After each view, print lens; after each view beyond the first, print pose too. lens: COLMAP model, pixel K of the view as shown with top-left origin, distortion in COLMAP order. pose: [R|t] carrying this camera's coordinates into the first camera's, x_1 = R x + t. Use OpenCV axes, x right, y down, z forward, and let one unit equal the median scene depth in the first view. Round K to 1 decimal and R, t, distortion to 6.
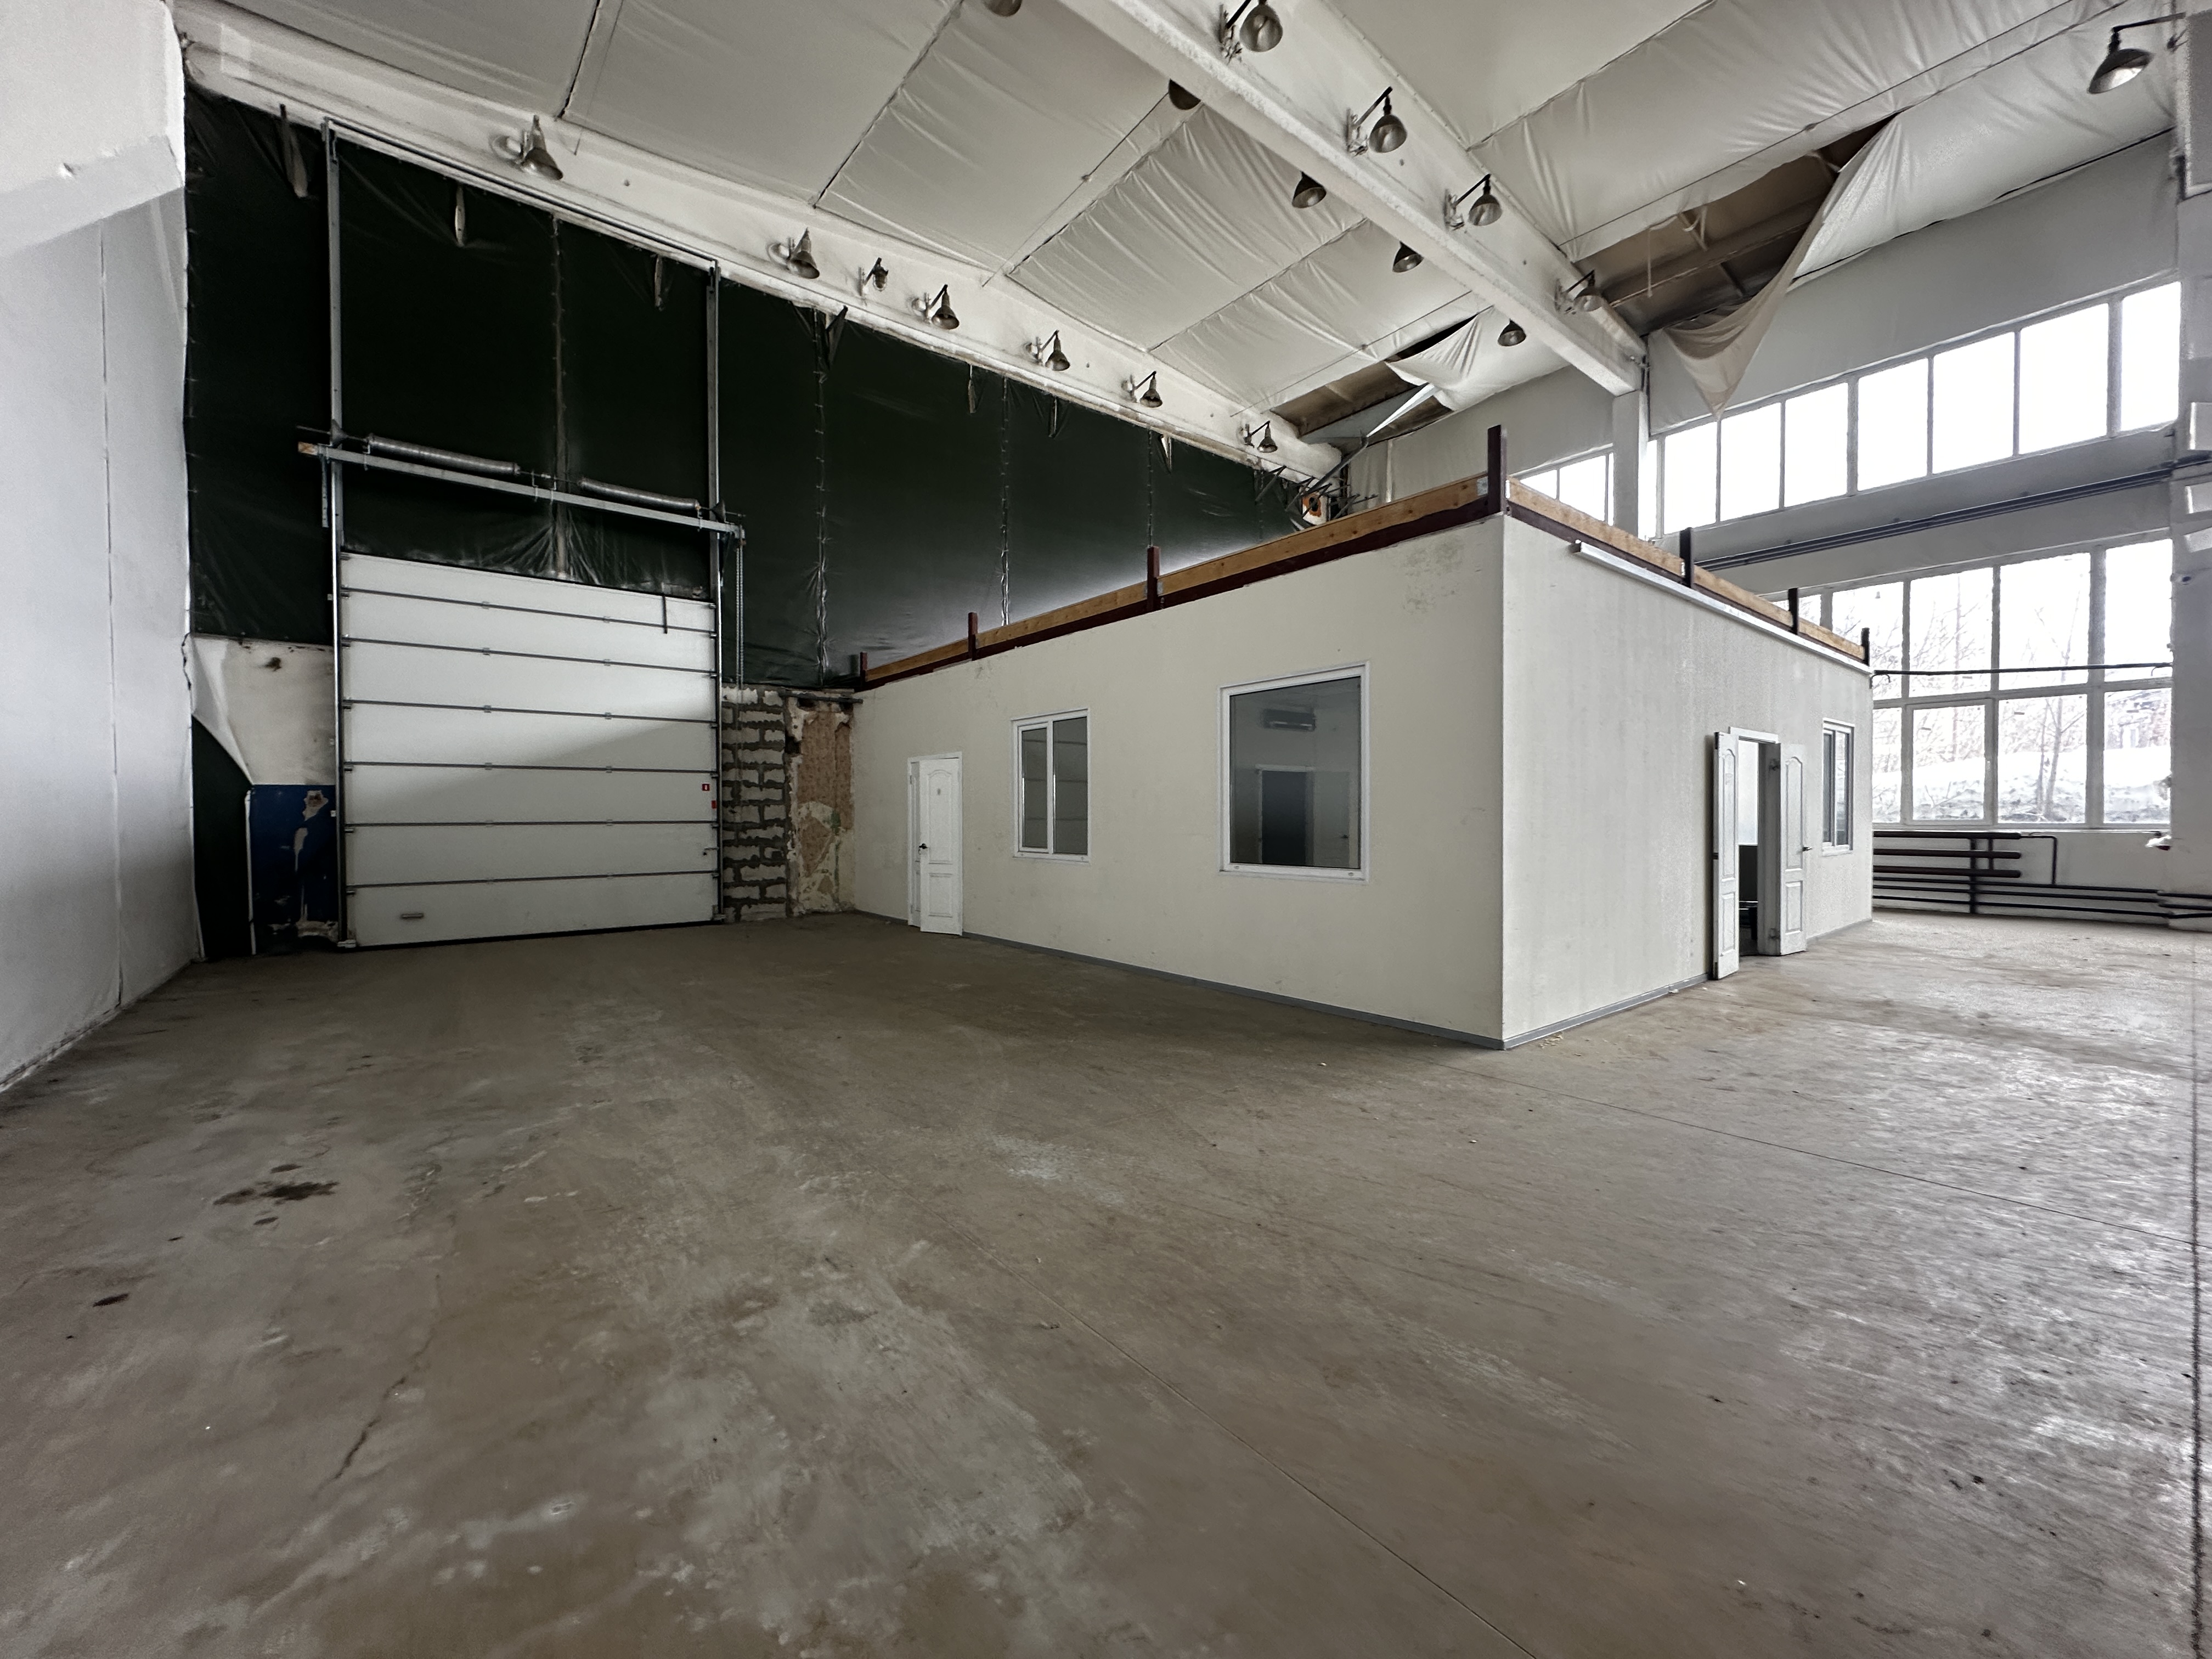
lens RADIAL K [[877.1, 0, 1106.0], [0, 877.1, 829.5], [0, 0, 1]] dist [-0.001773, -0.000074]
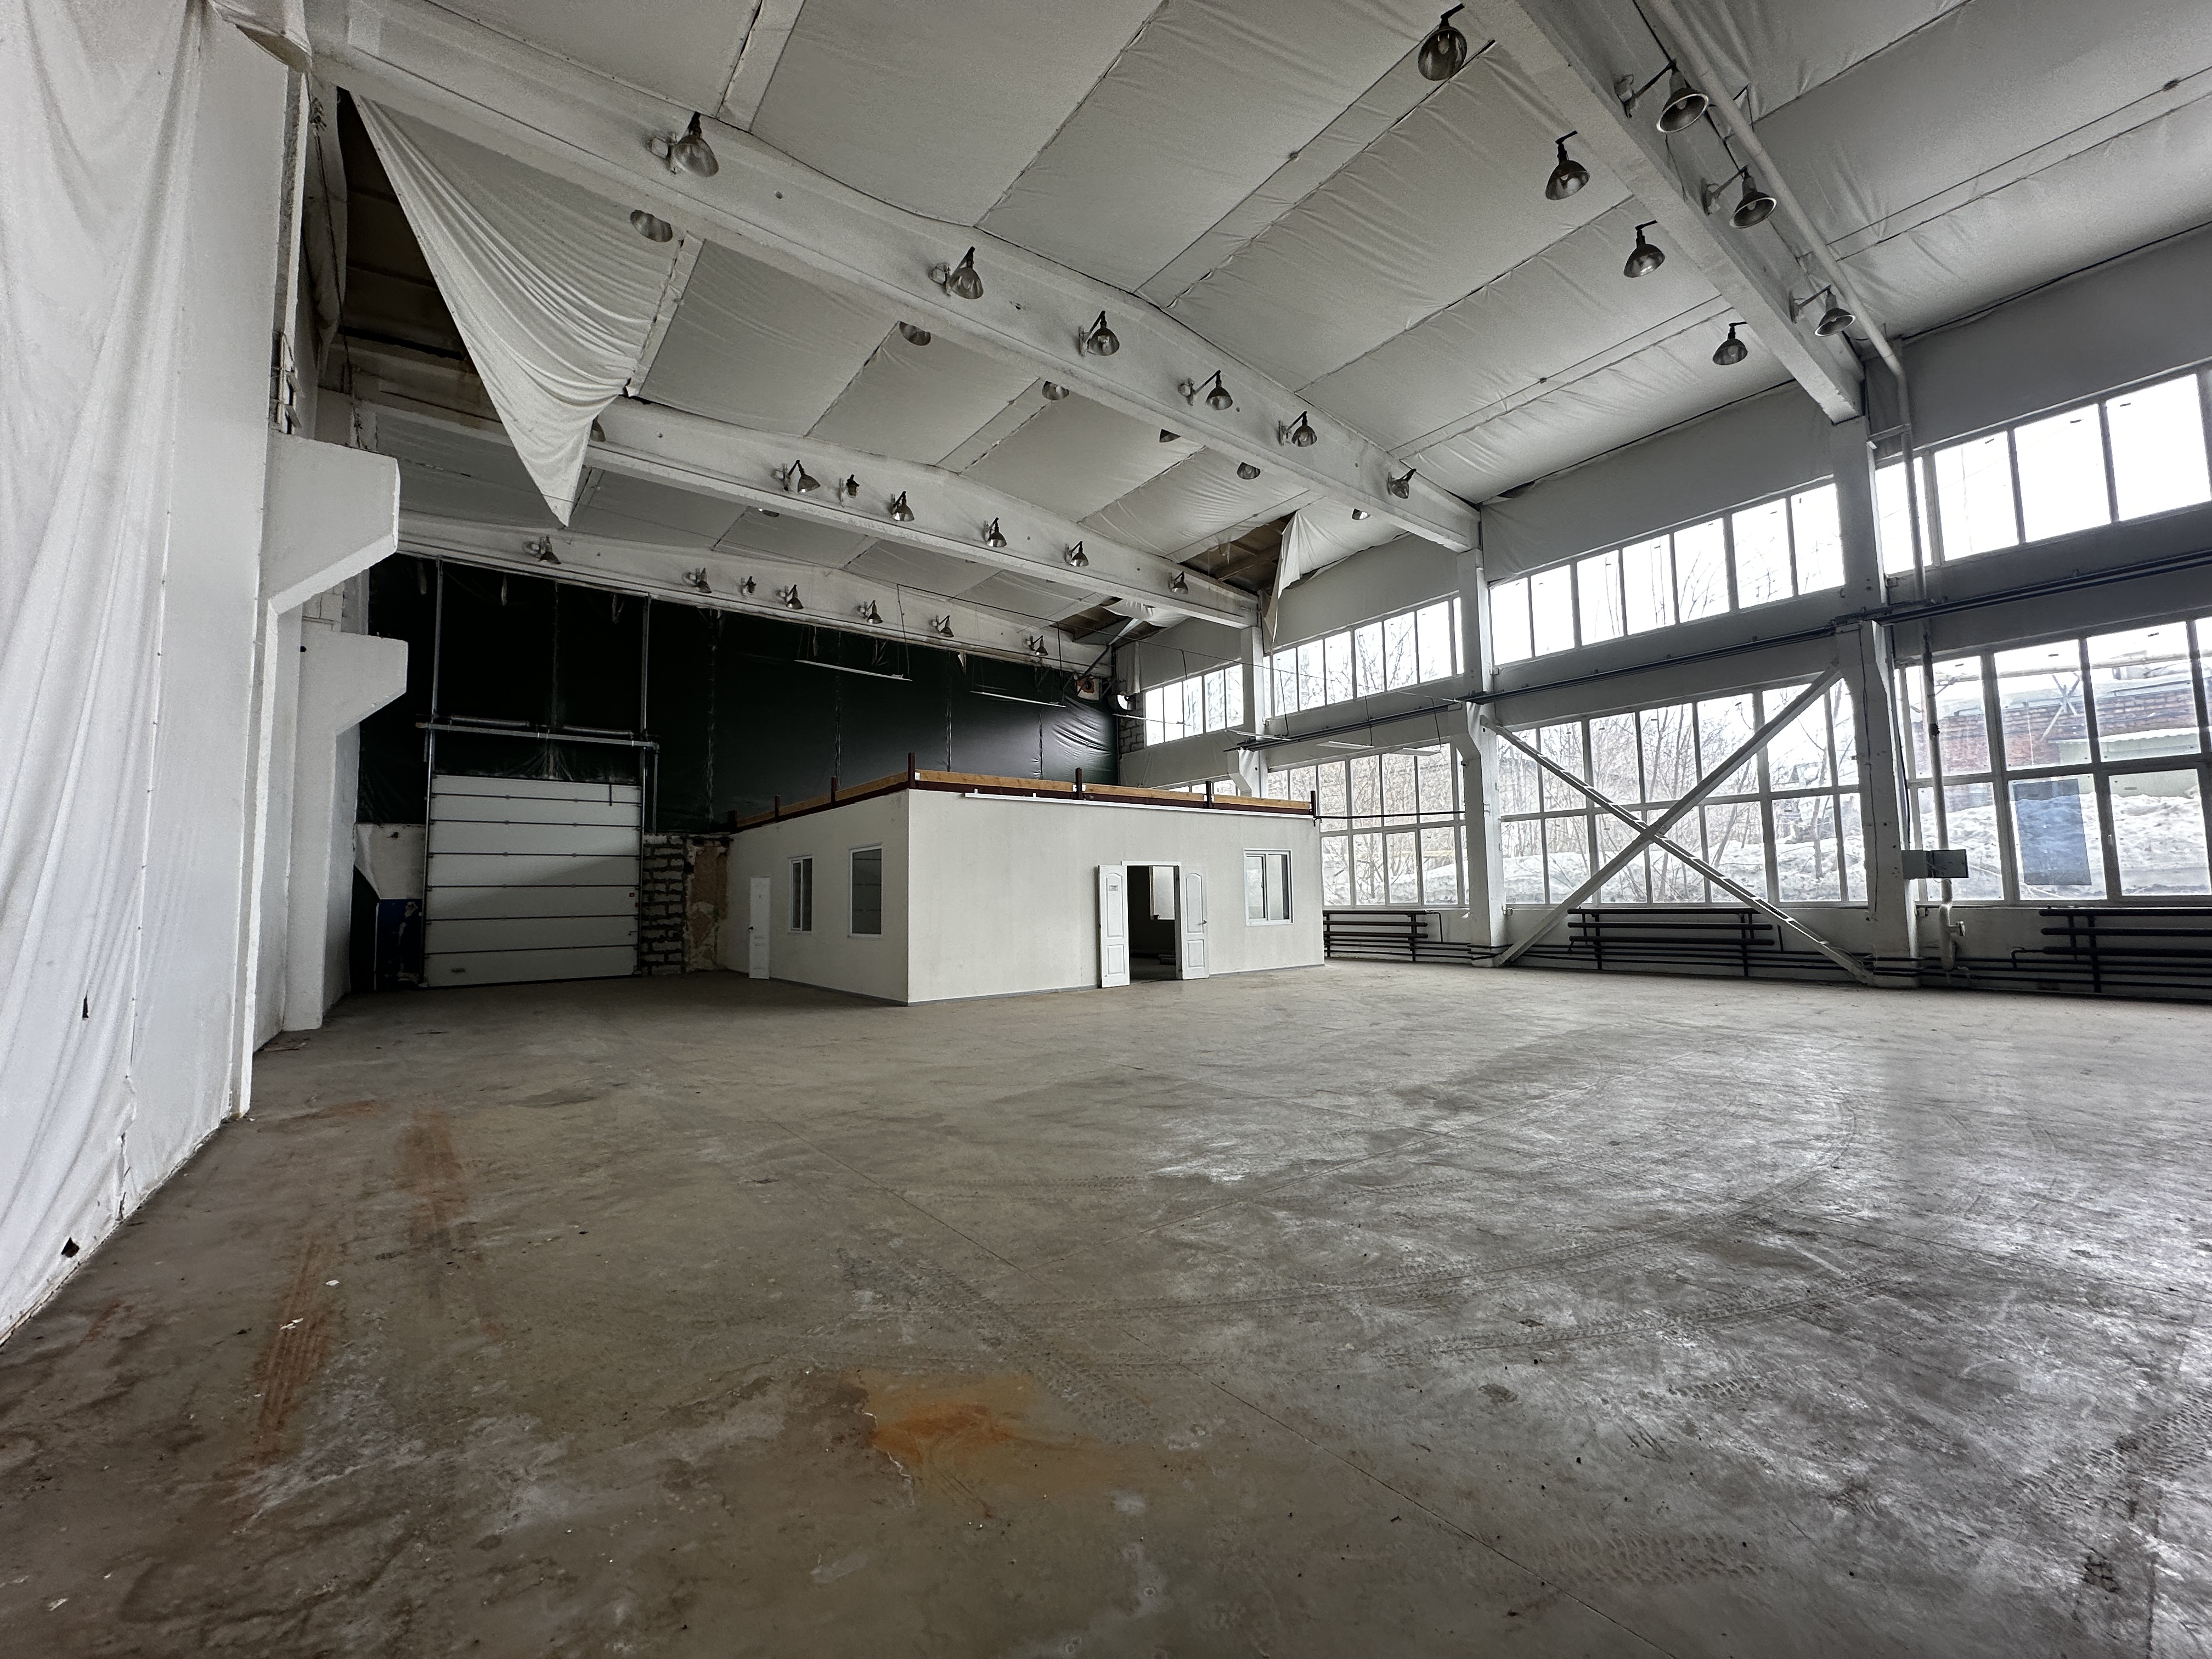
lens RADIAL K [[883.8, 0, 1106.0], [0, 883.8, 829.5], [0, 0, 1]] dist [0.001216, 0.000219]
pose [[0.999654, -0.016192, -0.020719, 0.478372], [0.014122, 0.995244, -0.096389, 0.003586], [0.022181, 0.096063, 0.995128, -0.664717]]
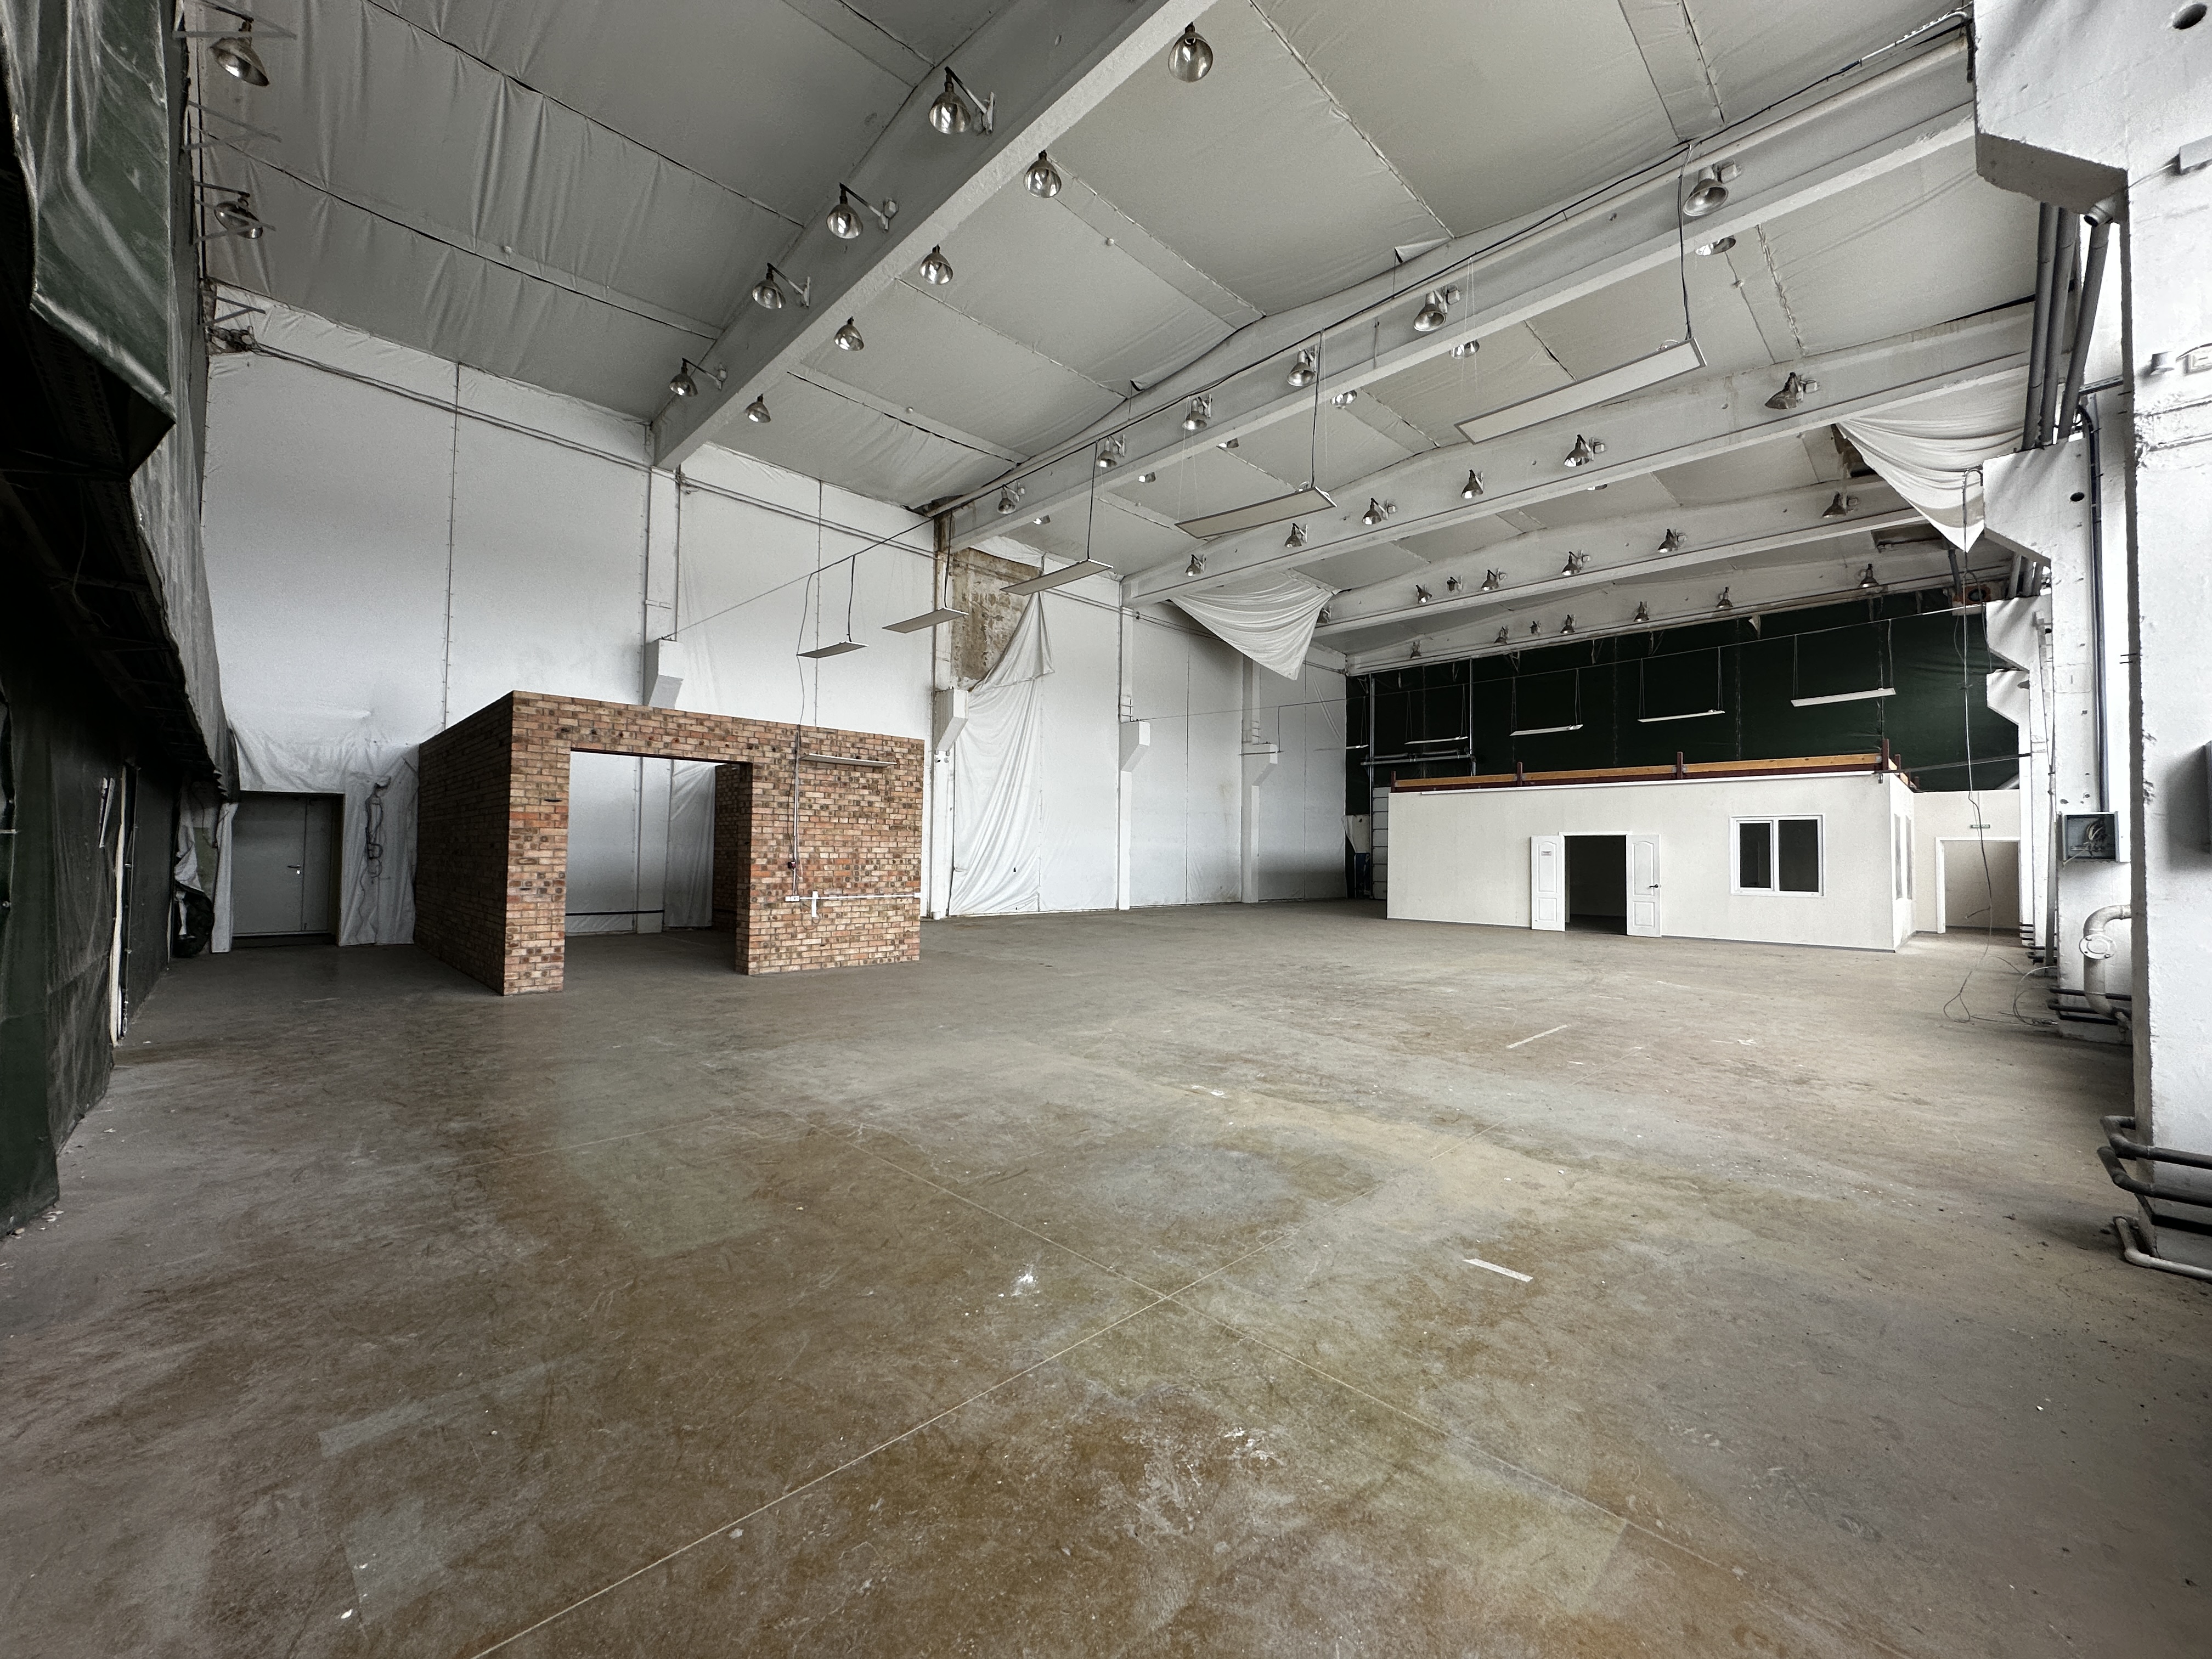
lens RADIAL K [[883.8, 0, 1106.0], [0, 883.8, 829.5], [0, 0, 1]] dist [0.001216, 0.000219]
pose [[0.103836, -0.024711, -0.994287, 2.037896], [-0.030150, 0.999154, -0.027981, -0.009570], [0.994137, 0.032883, 0.103003, -0.352904]]
